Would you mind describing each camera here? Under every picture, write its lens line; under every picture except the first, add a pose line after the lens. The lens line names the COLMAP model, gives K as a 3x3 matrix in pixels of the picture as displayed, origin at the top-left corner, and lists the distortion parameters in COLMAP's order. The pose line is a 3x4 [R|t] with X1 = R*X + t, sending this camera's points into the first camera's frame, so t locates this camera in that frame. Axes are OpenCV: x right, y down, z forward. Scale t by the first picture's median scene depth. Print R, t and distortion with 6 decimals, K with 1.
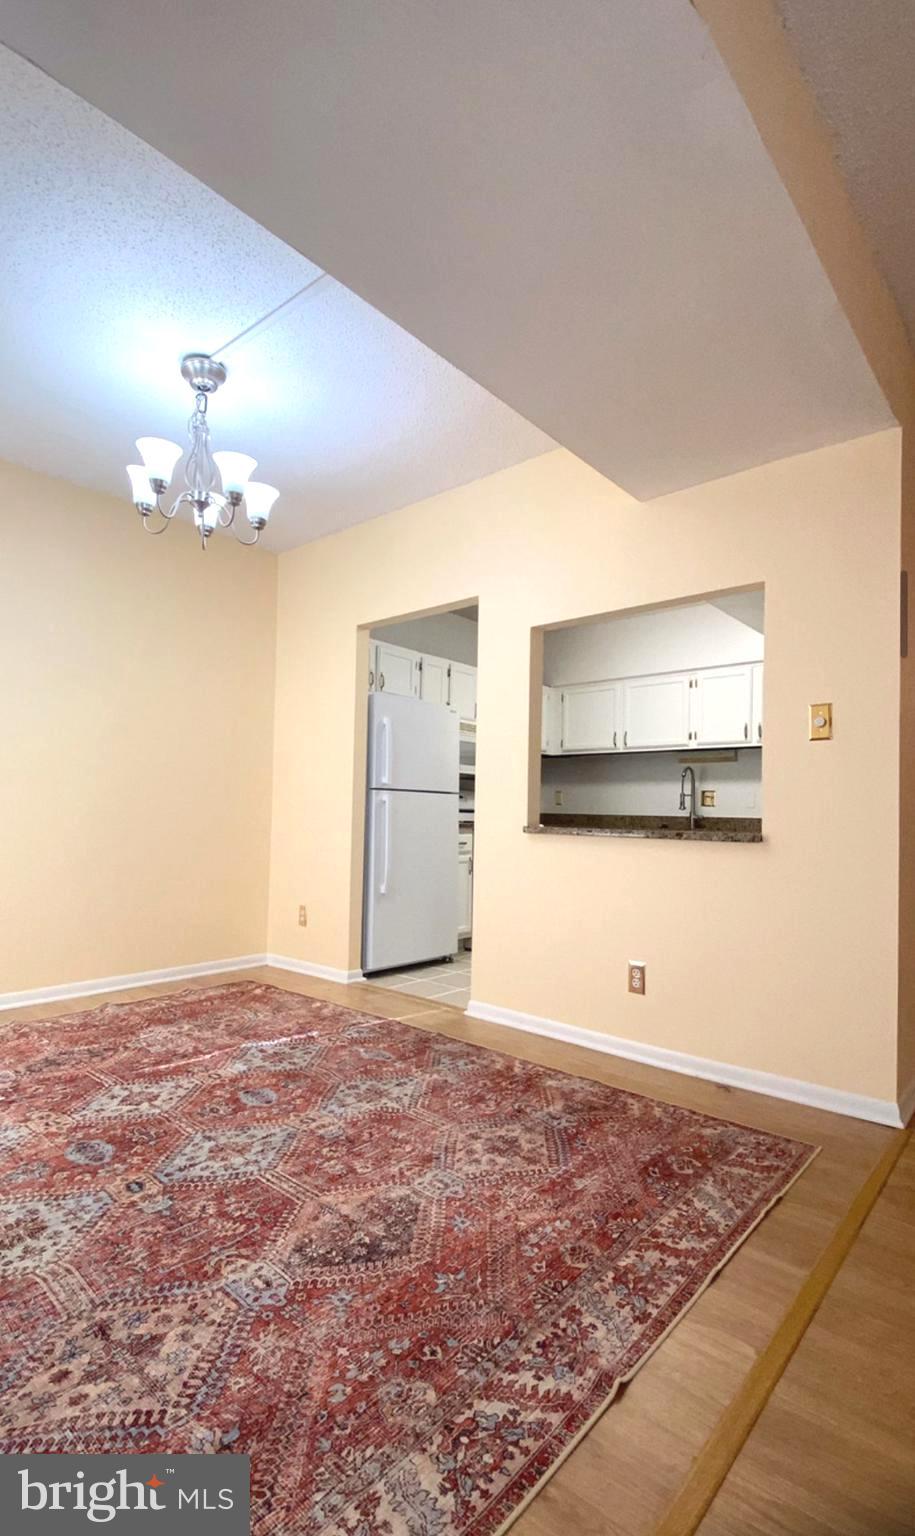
lens RADIAL K [[730.5, 0, 434.6], [0, 730.5, 798.8], [0, 0, 1]] dist [0.004078, -0.000108]
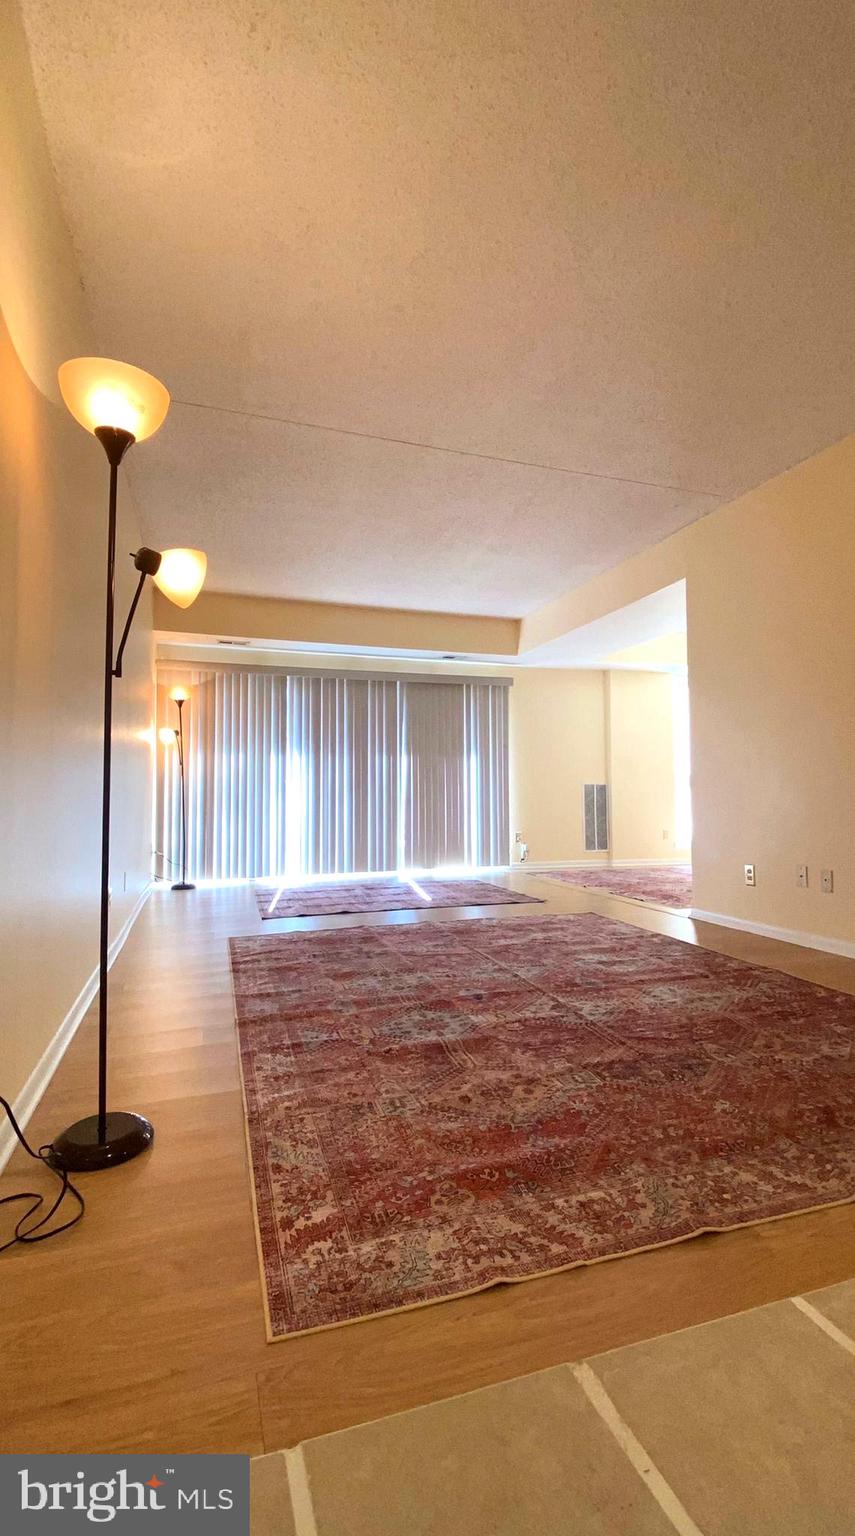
lens RADIAL K [[674.0, 0, 427.5], [0, 674.0, 768.0], [0, 0, 1]] dist [0.068785, -0.076869]
pose [[-0.873146, 0.007880, 0.487396, -0.608632], [-0.014559, 0.999002, -0.042234, 0.063323], [-0.487242, -0.043973, -0.872159, 1.700639]]
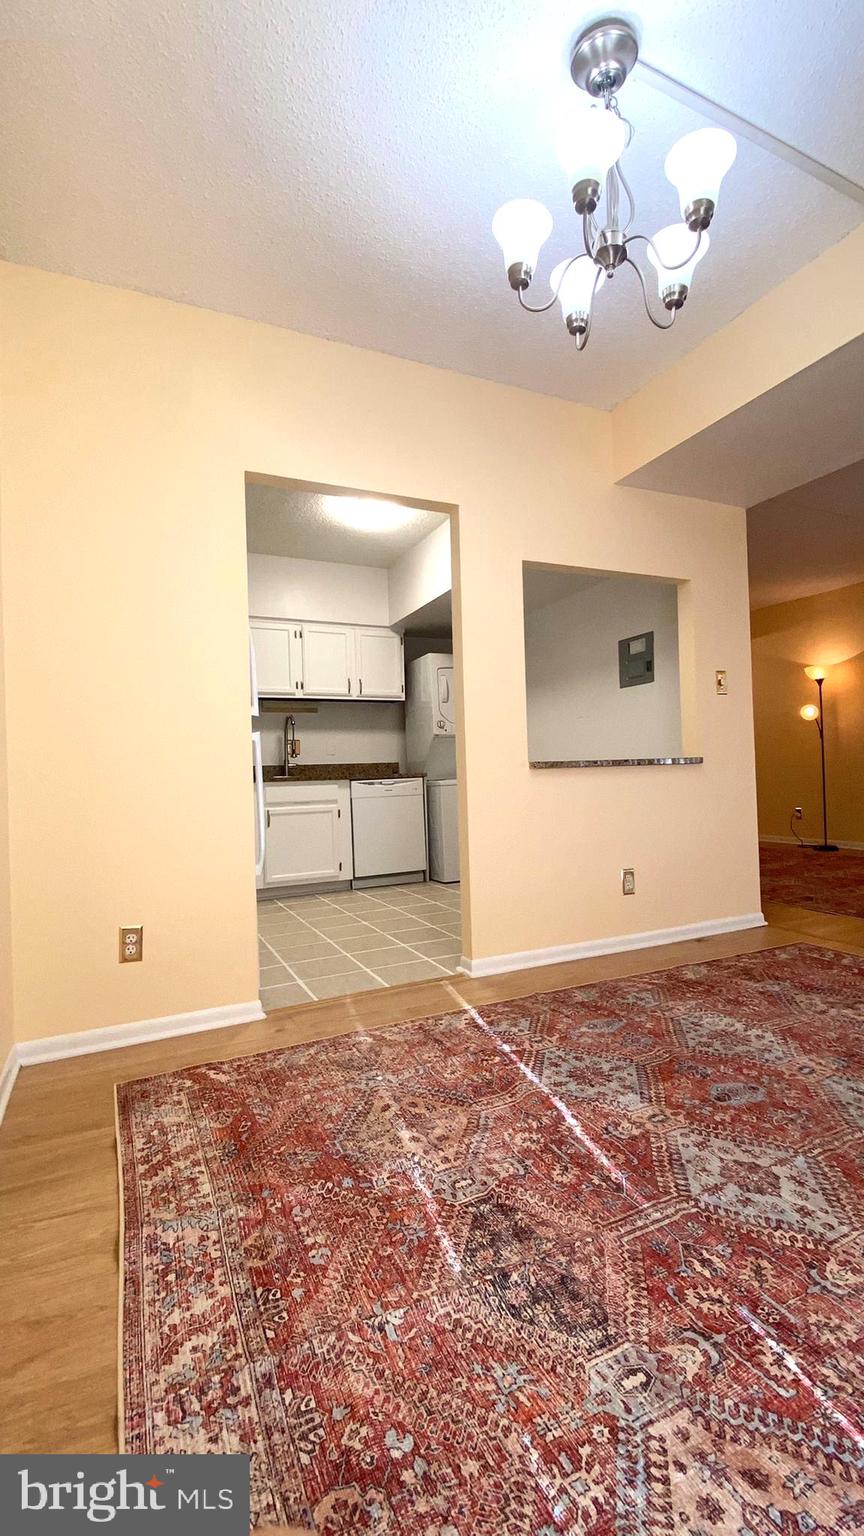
lens RADIAL K [[694.5, 0, 436.3], [0, 694.5, 762.6], [0, 0, 1]] dist [0.021315, -0.018694]
pose [[0.374453, -0.025164, 0.926905, -0.888744], [0.022885, 0.999578, 0.017892, 0.017670], [-0.926964, 0.014512, 0.374870, 0.840630]]
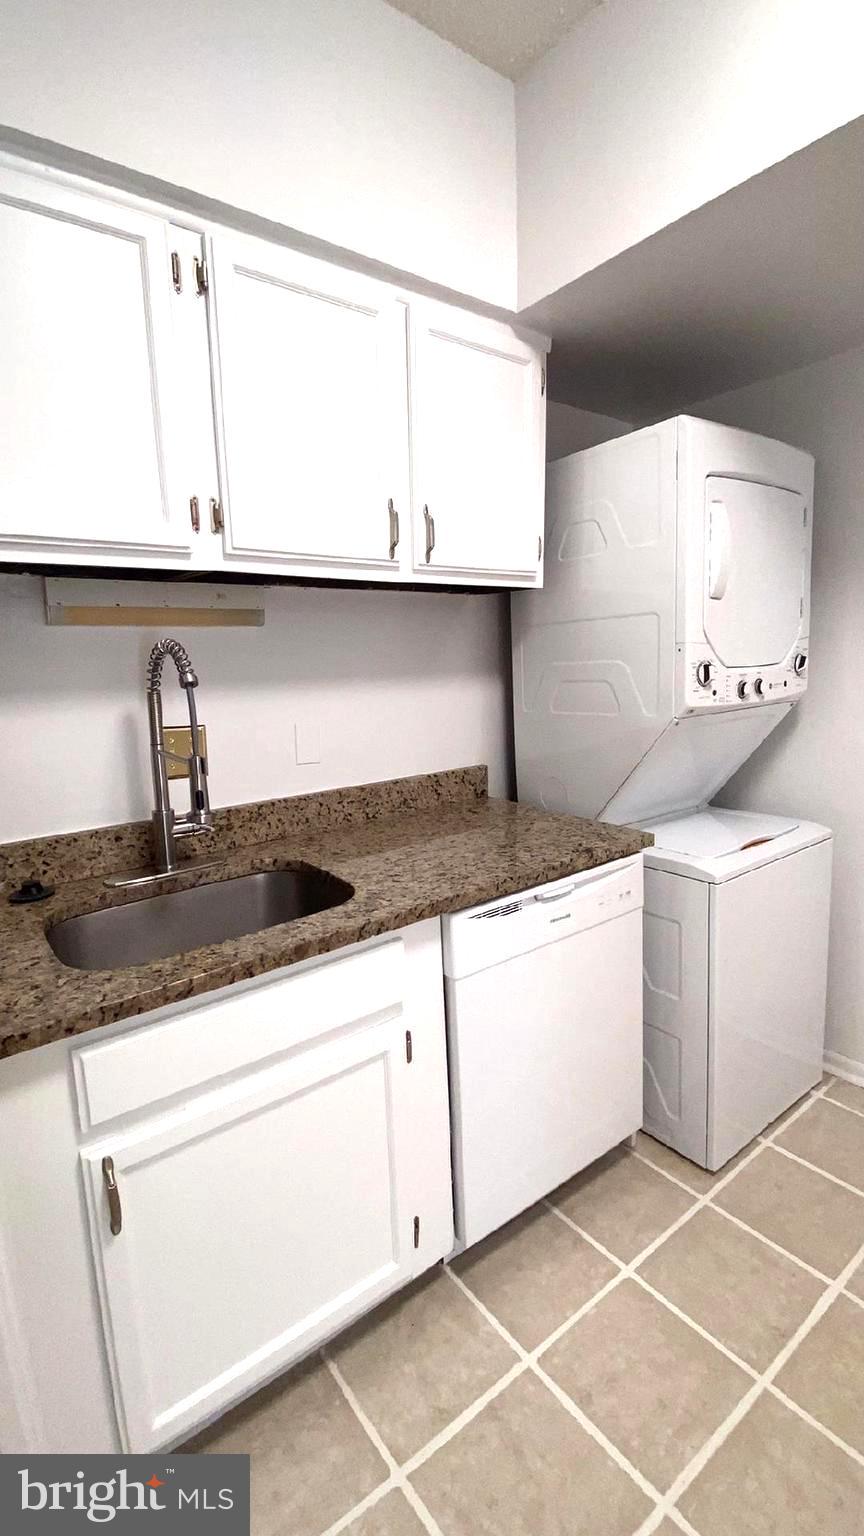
lens RADIAL K [[681.4, 0, 439.1], [0, 681.4, 760.5], [0, 0, 1]] dist [0.015261, -0.013847]
pose [[0.168594, -0.182319, 0.968677, 0.245191], [0.017943, 0.983150, 0.181920, -0.084279], [-0.985522, -0.013290, 0.169024, 1.628125]]
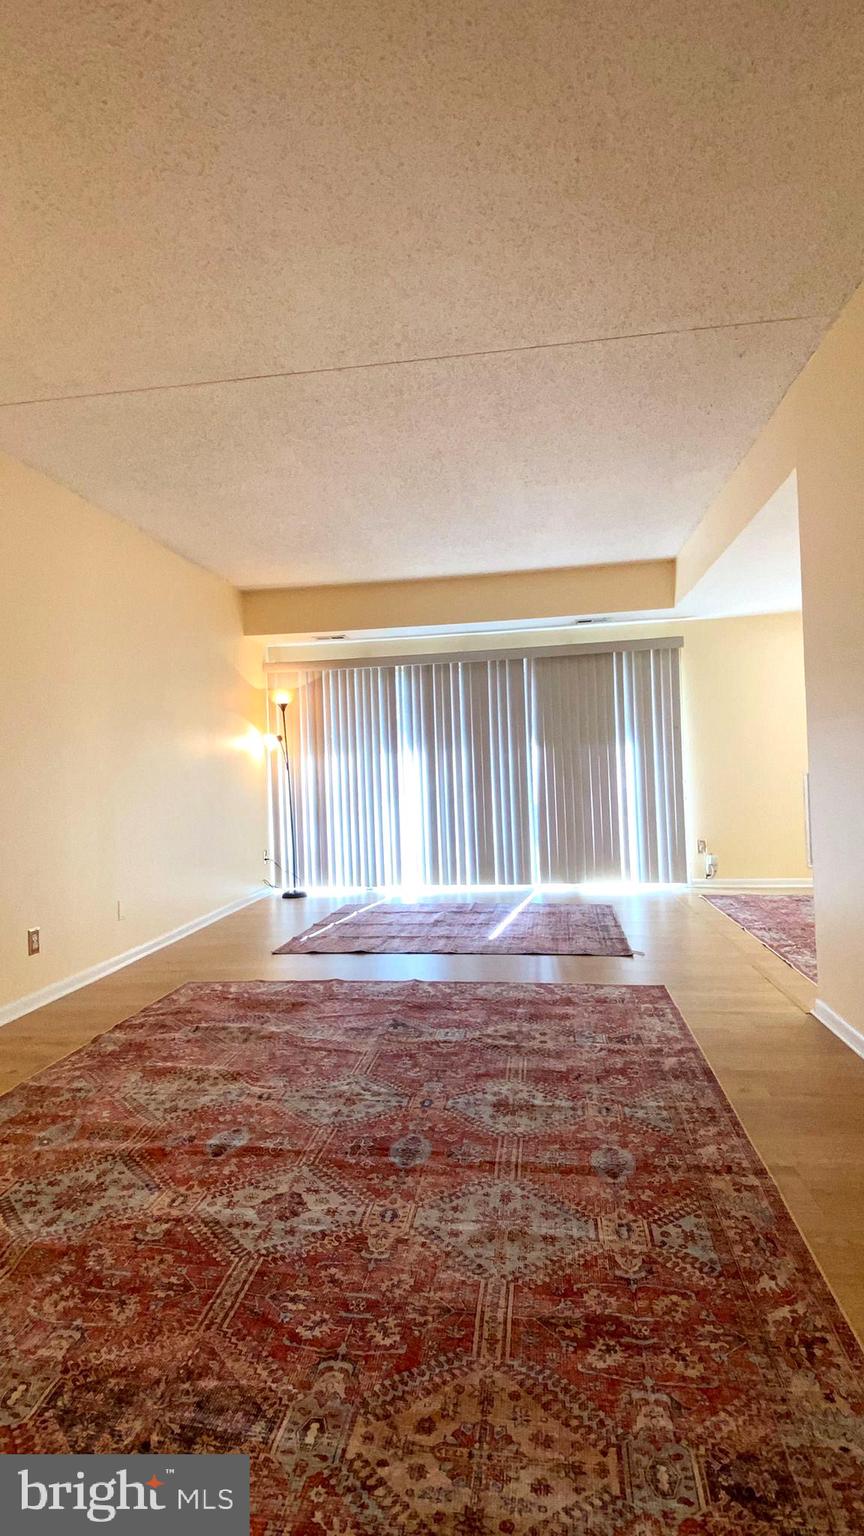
lens RADIAL K [[694.5, 0, 436.3], [0, 694.5, 762.6], [0, 0, 1]] dist [0.021315, -0.018694]
pose [[-0.557566, 0.010072, 0.830071, -0.901776], [0.017021, 0.999855, -0.000698, -0.038082], [-0.829958, 0.013739, -0.557657, 1.040054]]
